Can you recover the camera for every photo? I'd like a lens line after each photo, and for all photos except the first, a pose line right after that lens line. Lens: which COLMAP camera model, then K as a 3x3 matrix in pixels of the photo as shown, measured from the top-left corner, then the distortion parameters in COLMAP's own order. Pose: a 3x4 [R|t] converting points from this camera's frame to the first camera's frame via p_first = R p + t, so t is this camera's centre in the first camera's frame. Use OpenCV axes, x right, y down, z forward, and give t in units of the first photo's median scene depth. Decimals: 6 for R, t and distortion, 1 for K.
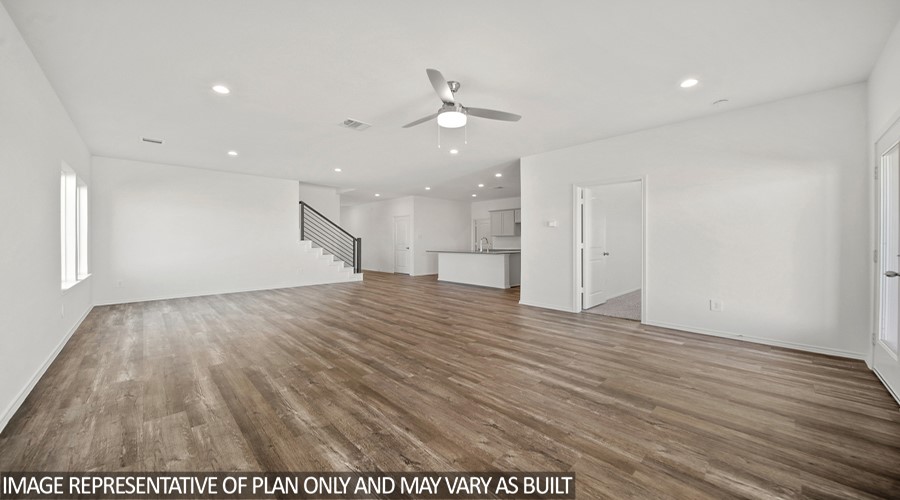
lens RADIAL K [[357.0, 0, 450.0], [0, 357.0, 250.0], [0, 0, 1]] dist [0.000186, 0.000004]
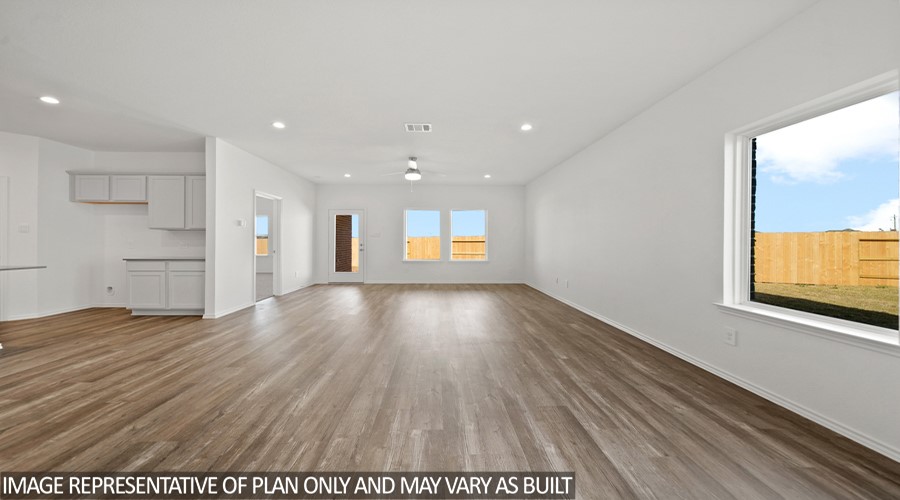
lens RADIAL K [[357.0, 0, 450.0], [0, 357.0, 250.0], [0, 0, 1]] dist [0.000186, 0.000004]
pose [[0.768641, 0.006812, -0.639644, 0.161629], [-0.004020, 0.999975, 0.005818, -0.001660], [0.639668, -0.001900, 0.768649, -0.029193]]
